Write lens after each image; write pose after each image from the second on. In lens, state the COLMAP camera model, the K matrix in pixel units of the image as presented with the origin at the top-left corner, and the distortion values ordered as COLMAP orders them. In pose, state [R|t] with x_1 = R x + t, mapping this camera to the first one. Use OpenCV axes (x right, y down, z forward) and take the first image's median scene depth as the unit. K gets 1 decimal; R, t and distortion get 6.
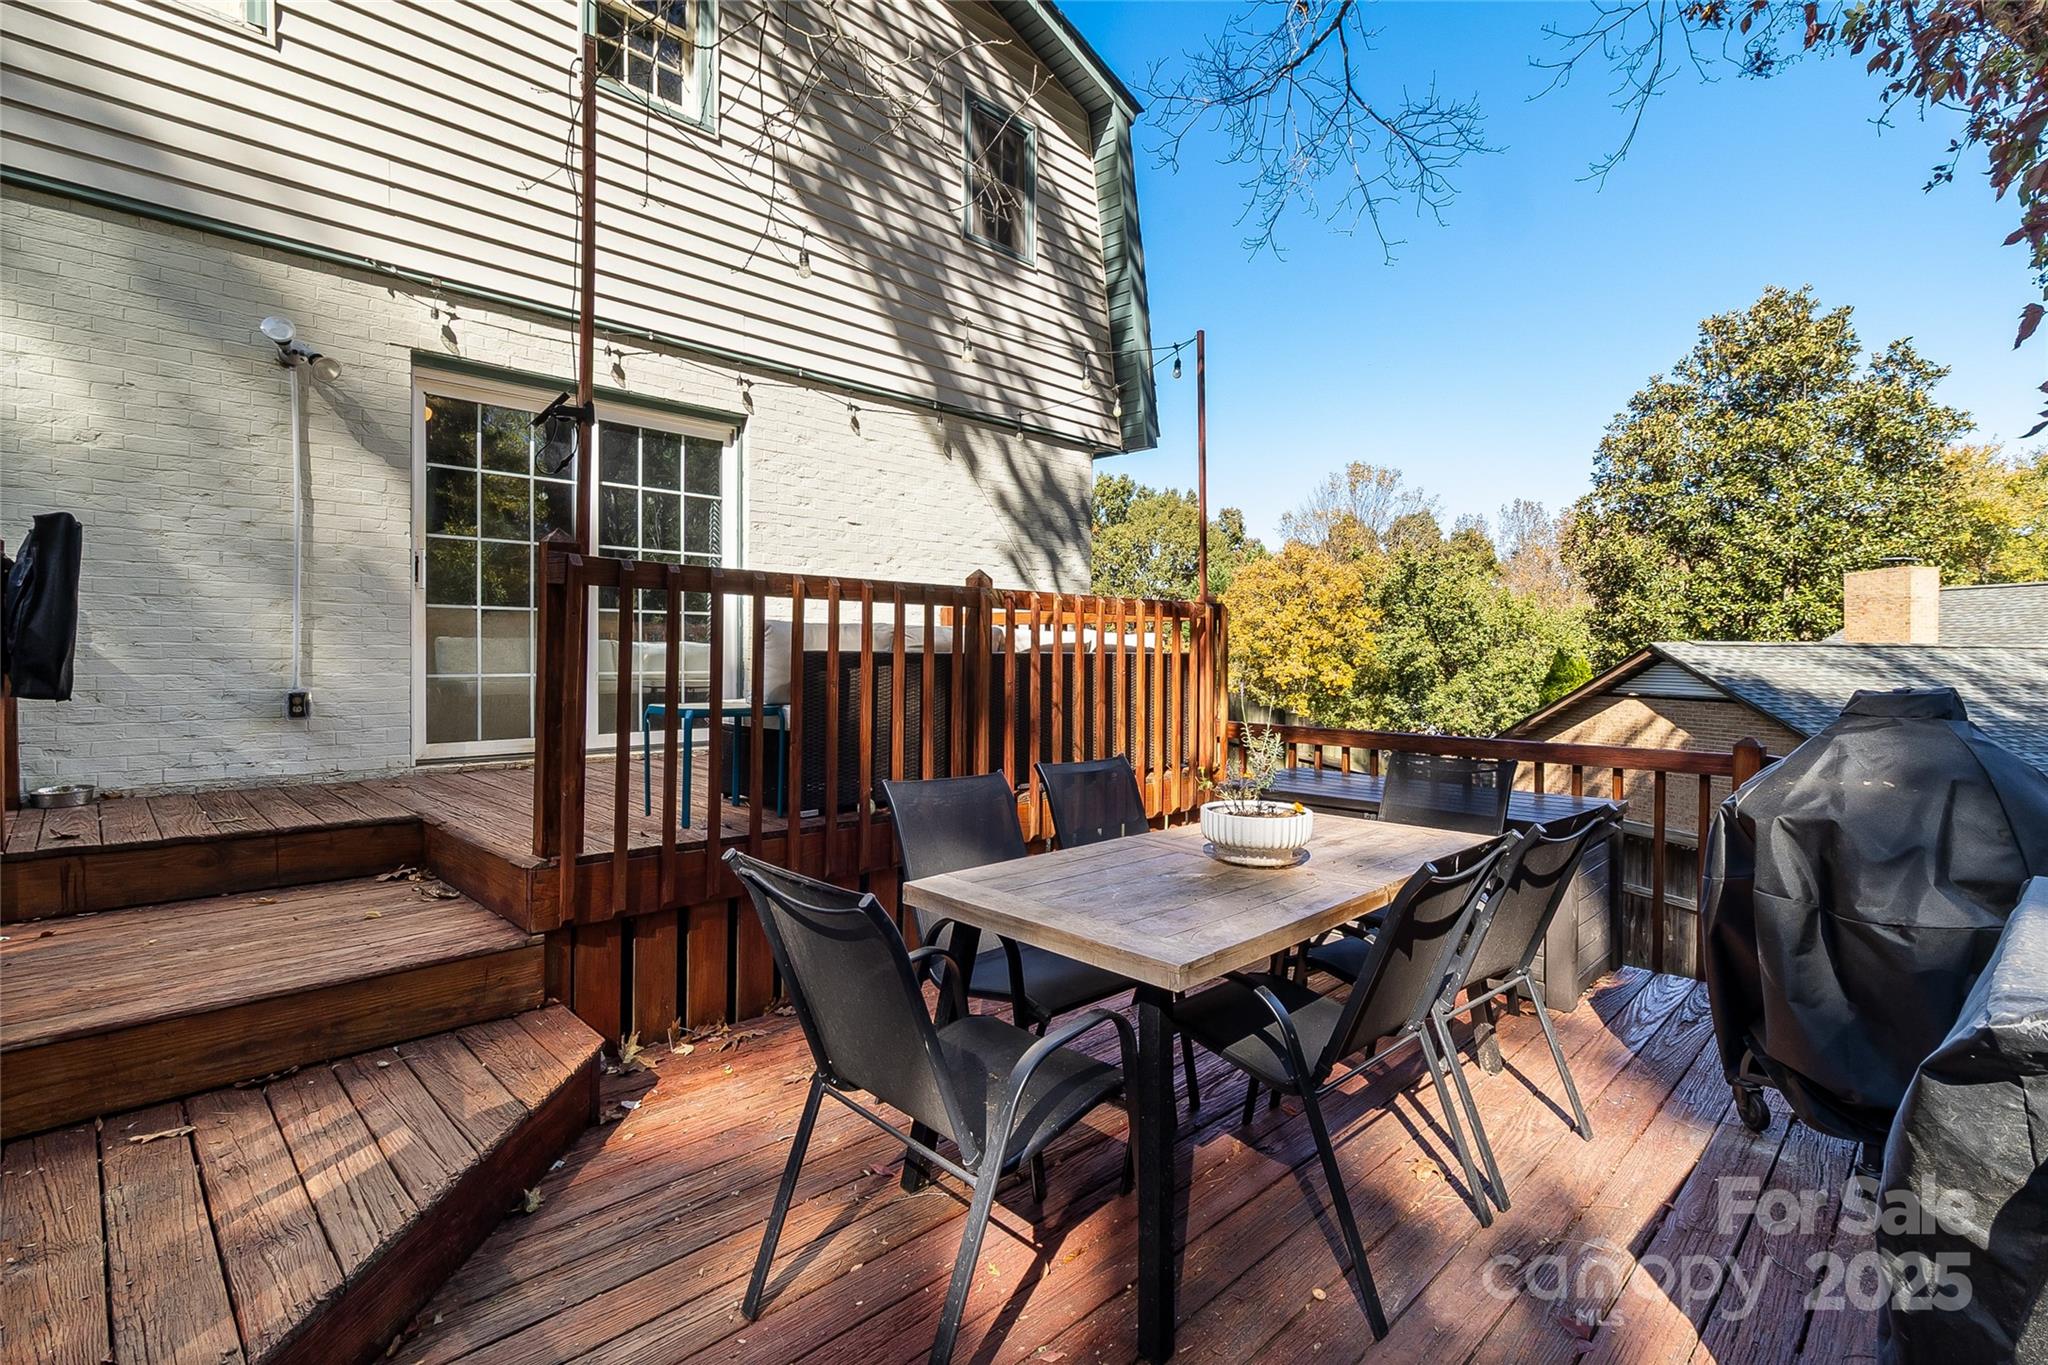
lens RADIAL K [[944.3, 0, 1015.7], [0, 944.3, 673.3], [0, 0, 1]] dist [0.003855, 0.000163]
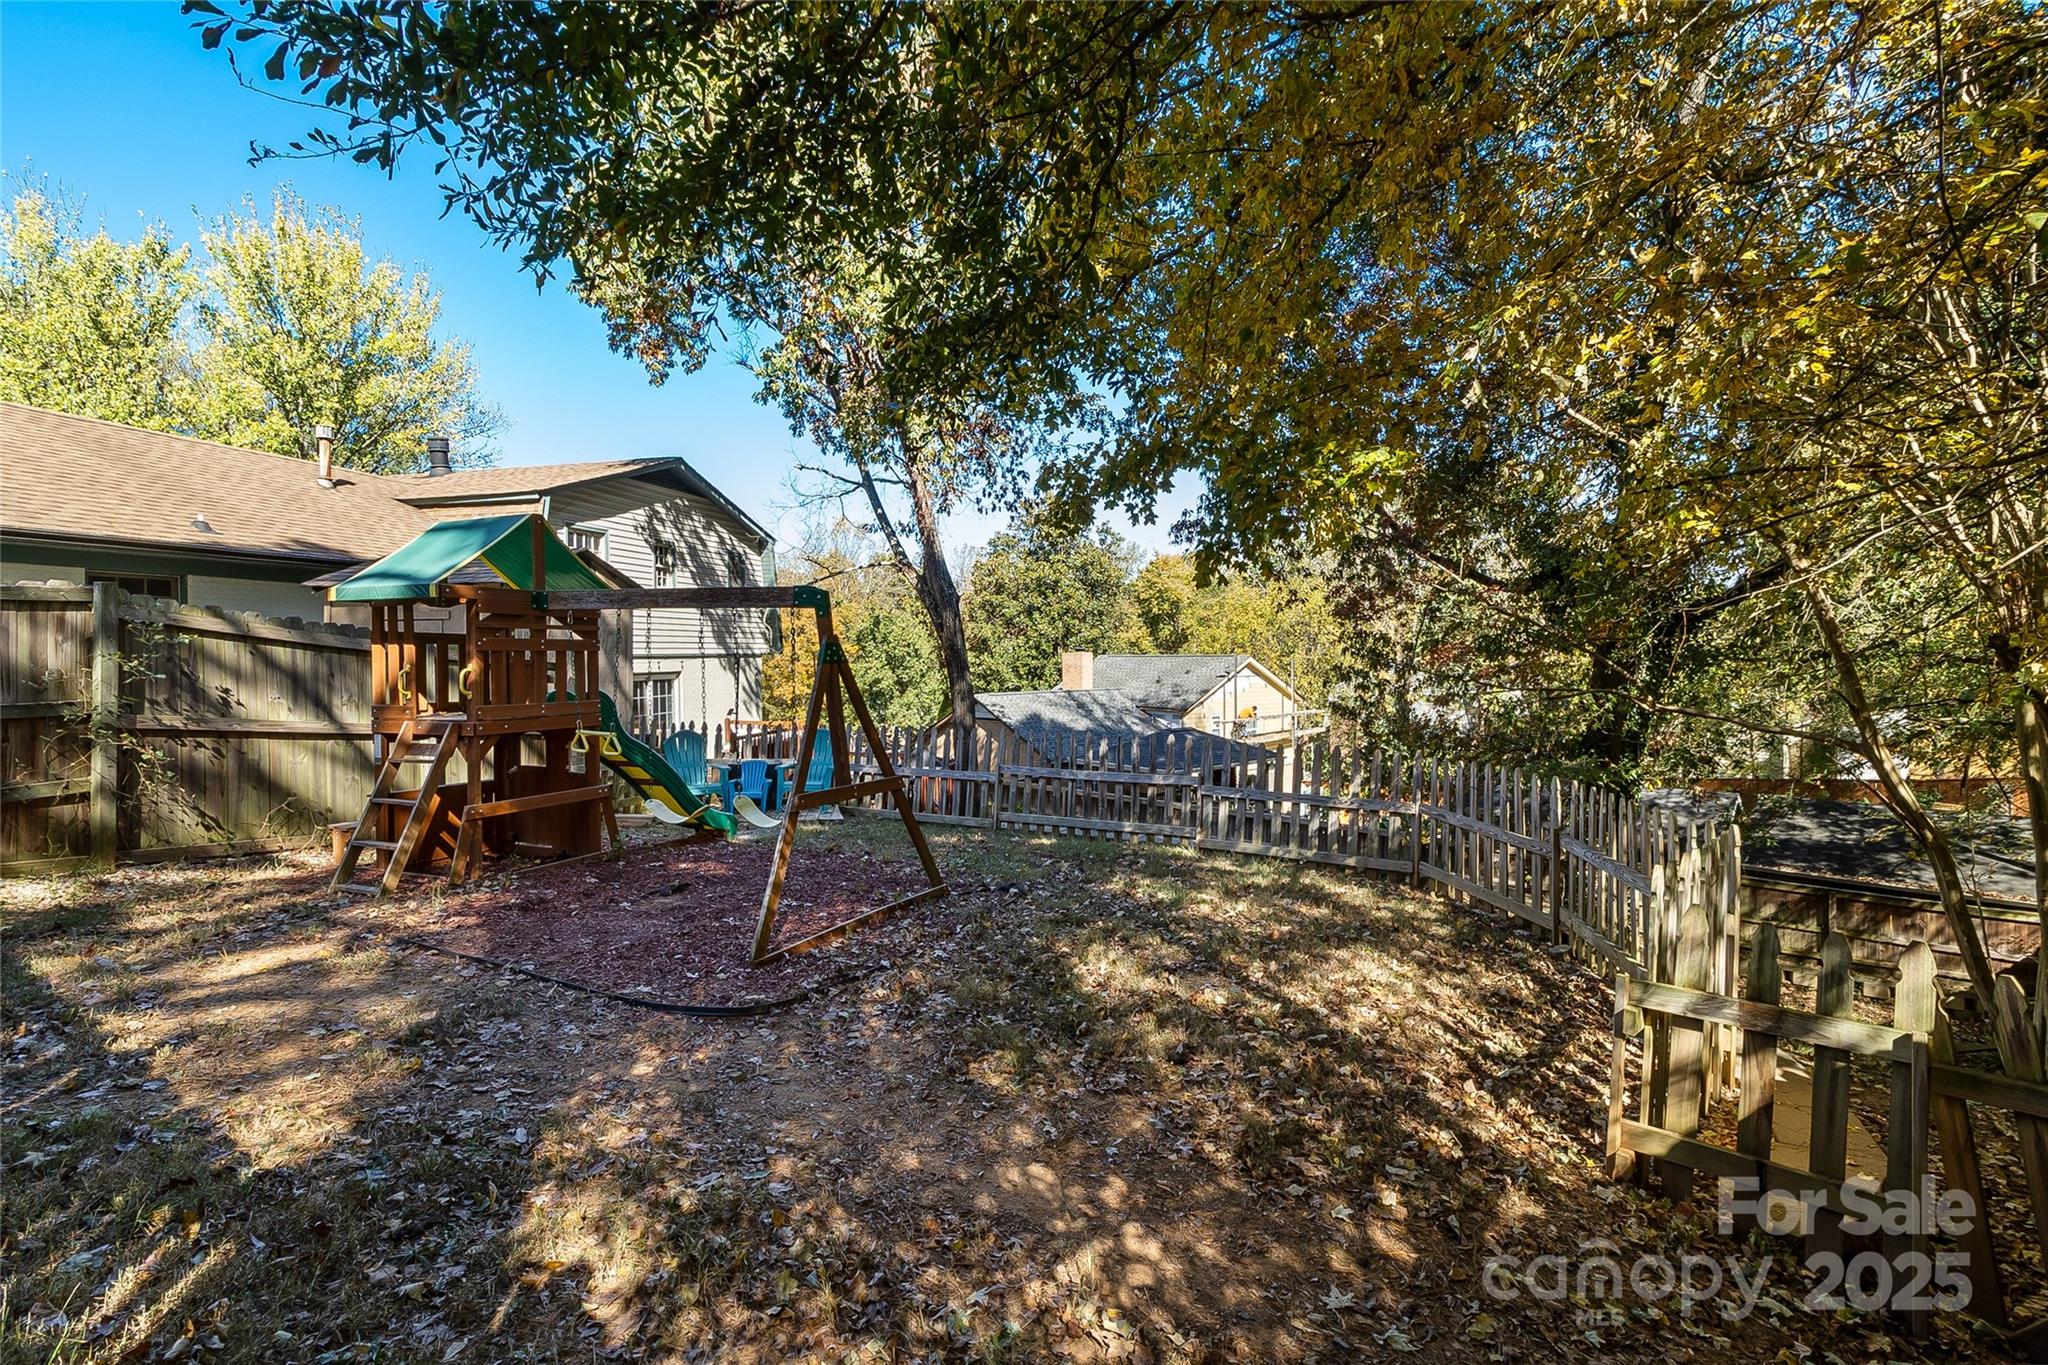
lens RADIAL K [[944.3, 0, 1015.7], [0, 944.3, 673.3], [0, 0, 1]] dist [0.003855, 0.000163]
pose [[0.860867, -0.013891, 0.508640, -0.200804], [0.011528, 0.999903, 0.007797, -0.055685], [-0.508699, -0.000849, 0.860944, -0.528207]]
